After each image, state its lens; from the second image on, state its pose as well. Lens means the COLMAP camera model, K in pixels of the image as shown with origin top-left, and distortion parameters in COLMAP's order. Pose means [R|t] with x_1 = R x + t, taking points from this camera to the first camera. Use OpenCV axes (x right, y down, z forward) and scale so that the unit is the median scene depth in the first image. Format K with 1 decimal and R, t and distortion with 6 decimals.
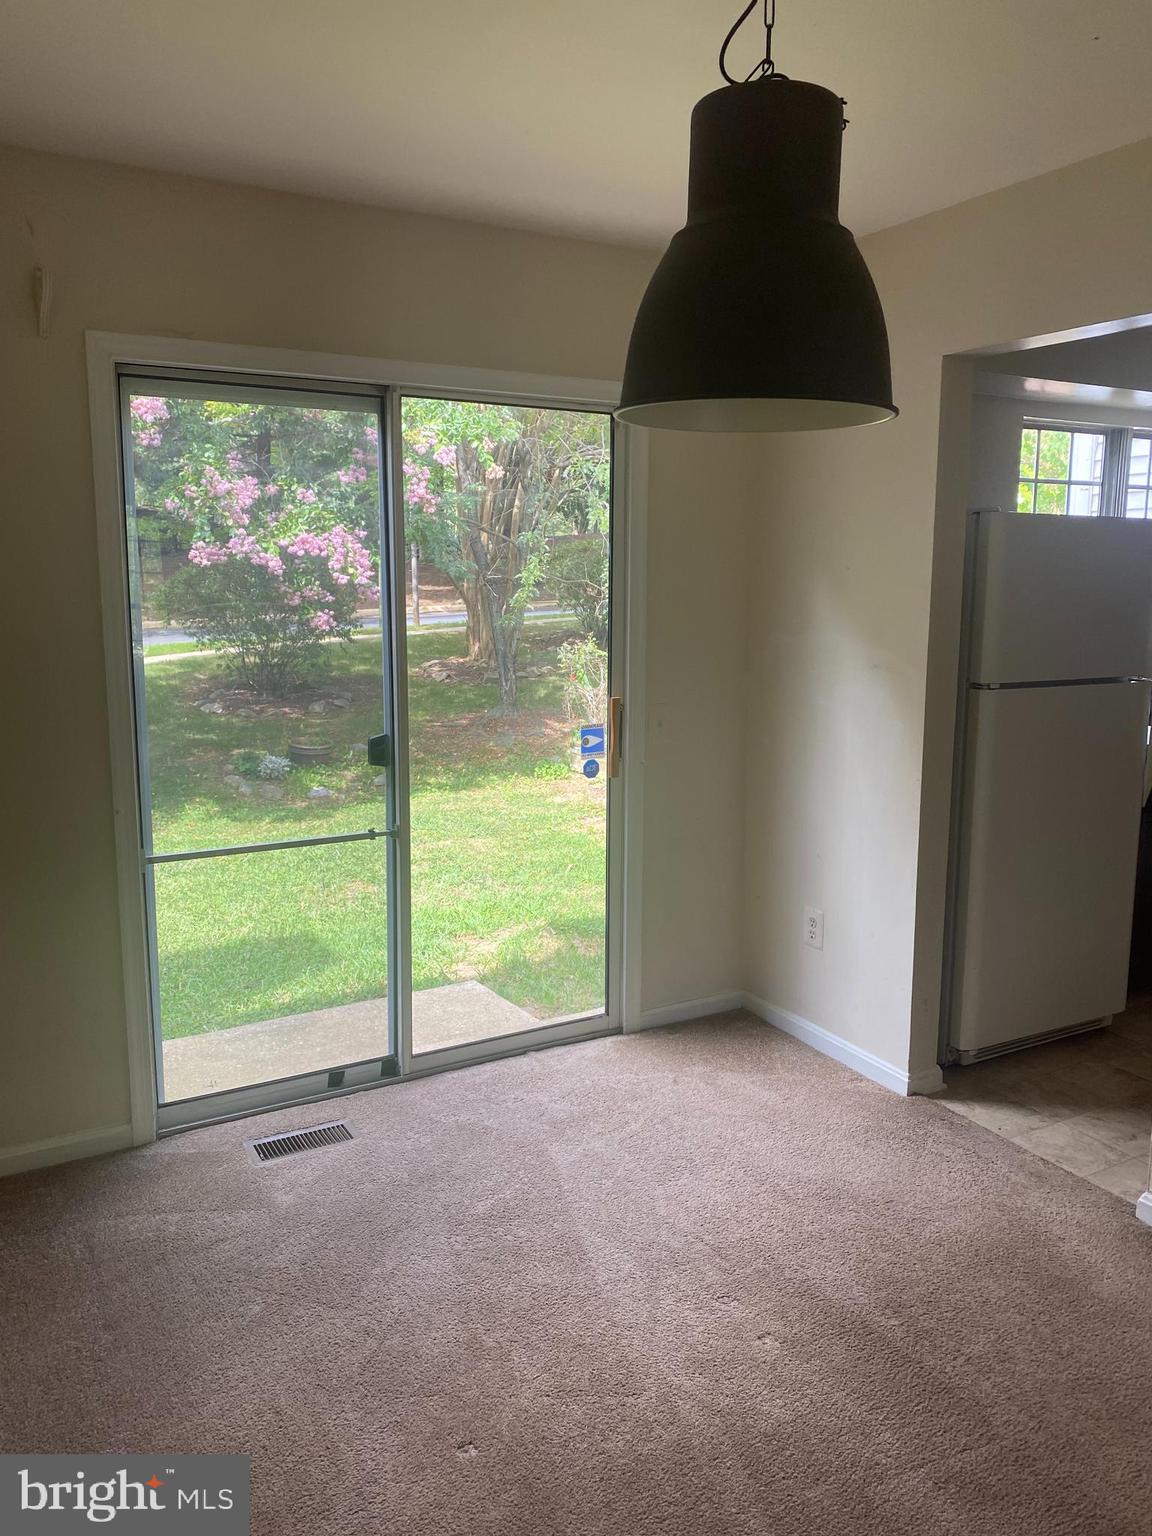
lens RADIAL K [[1179.2, 0, 570.2], [0, 1179.2, 755.8], [0, 0, 1]] dist [0.066991, -0.002400]
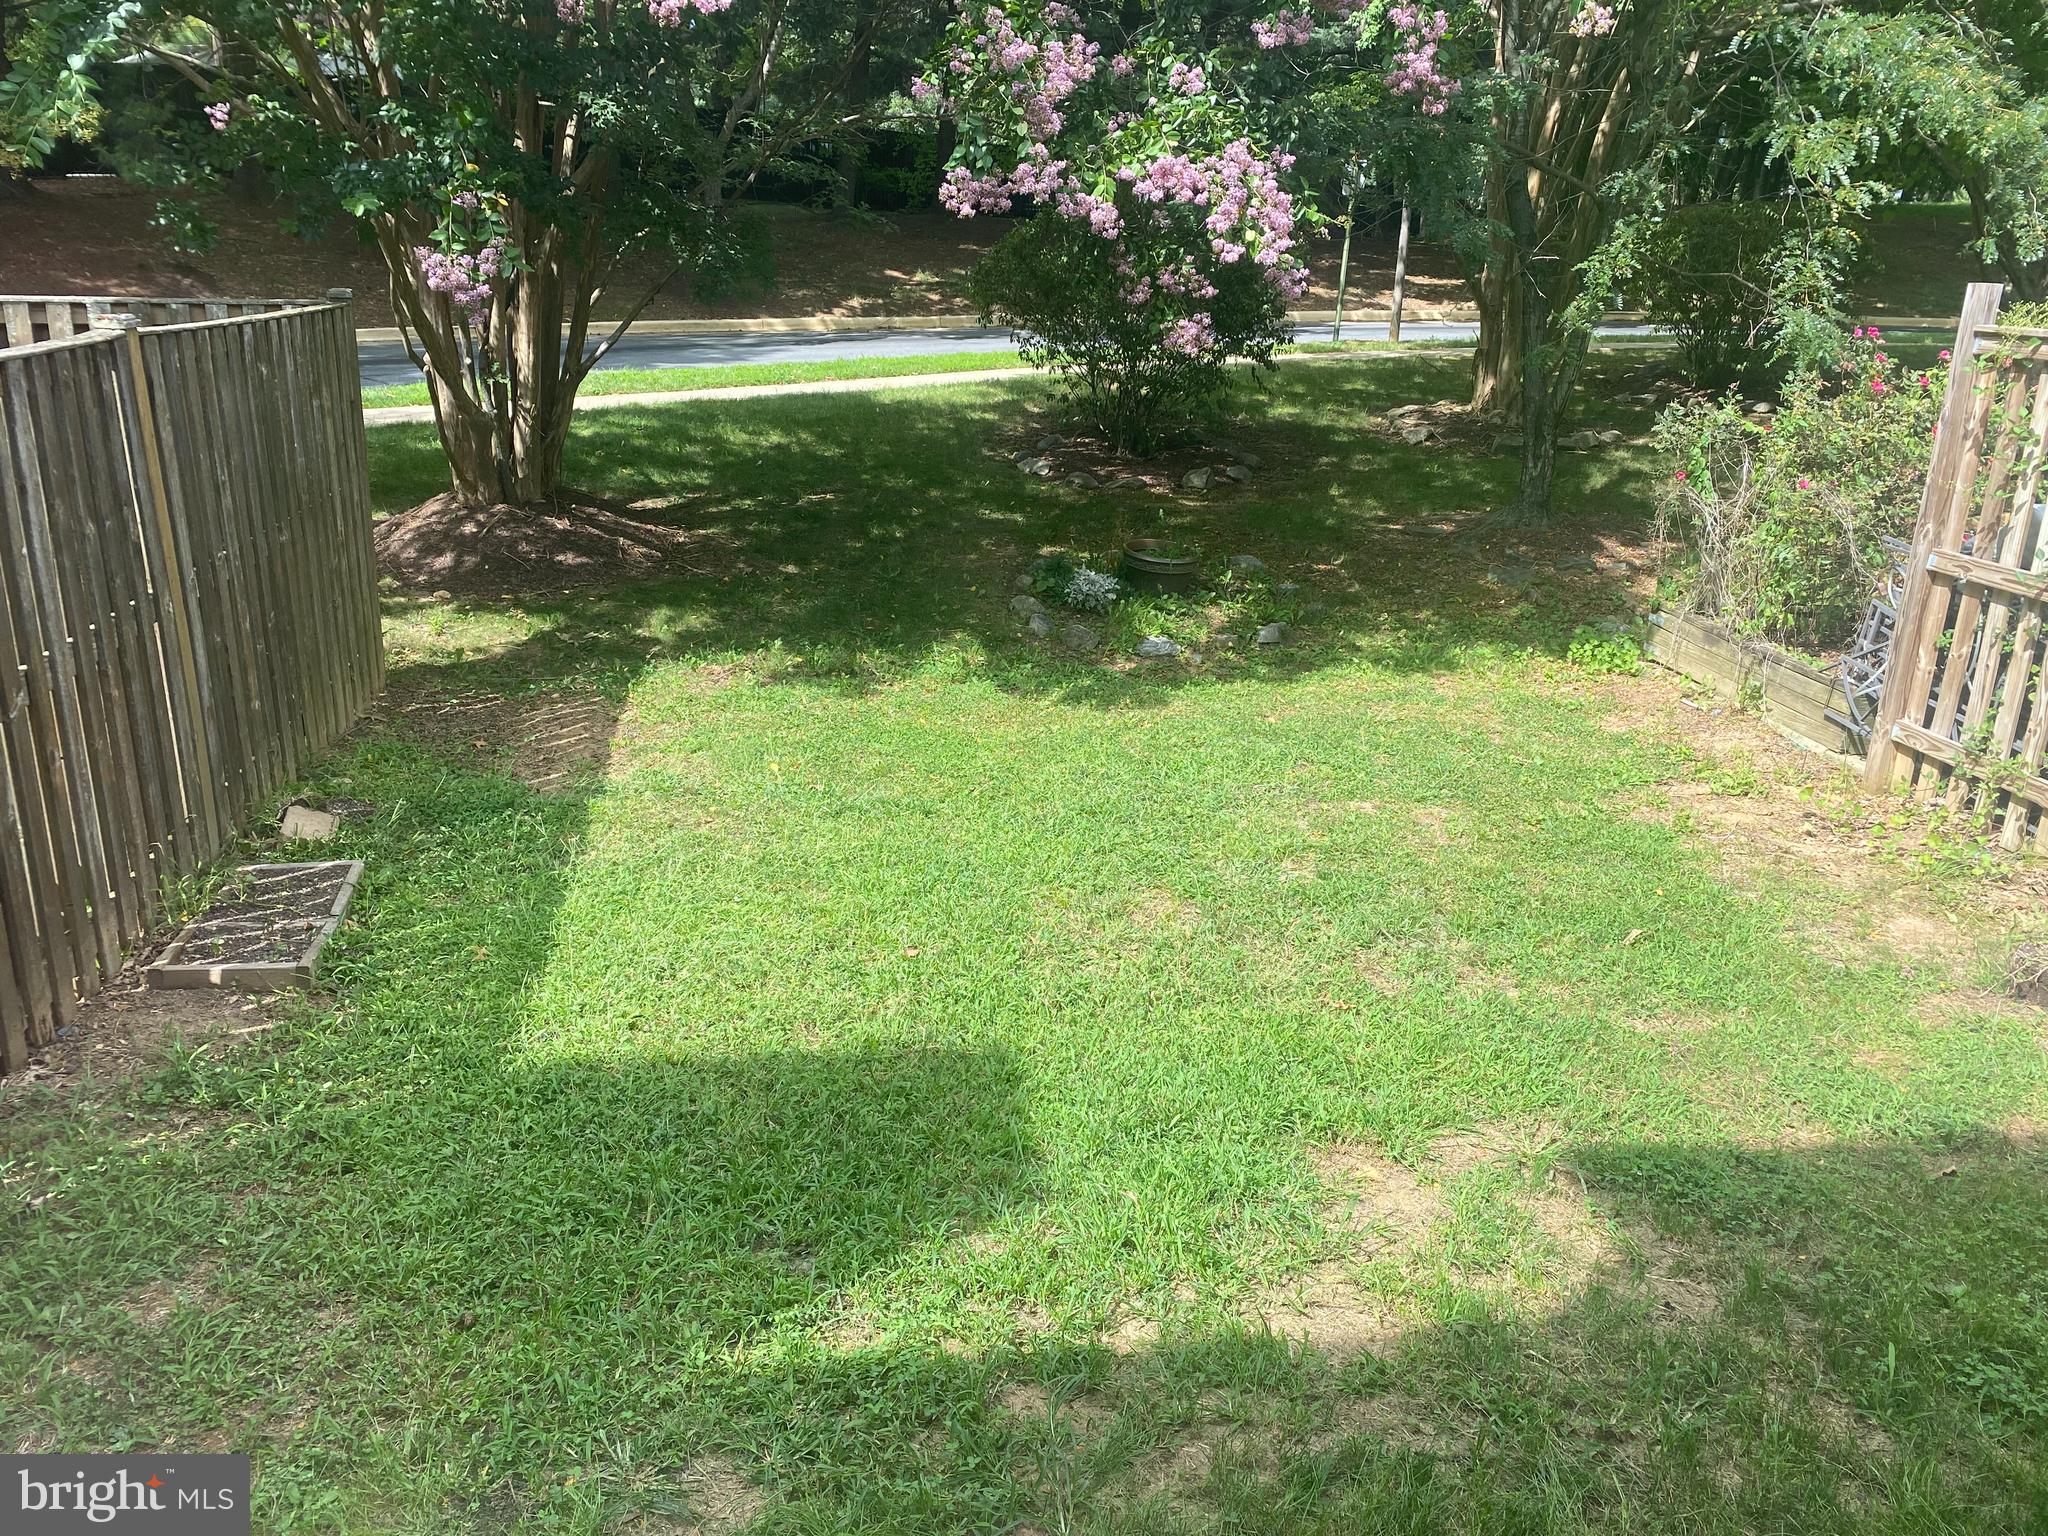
lens RADIAL K [[1572.3, 0, 984.9], [0, 1572.3, 760.5], [0, 0, 1]] dist [0.066991, -0.002400]
pose [[0.927786, 0.148943, -0.342094, -0.026147], [-0.094345, 0.980722, 0.171123, -0.041305], [0.360987, -0.126490, 0.923953, 0.299246]]
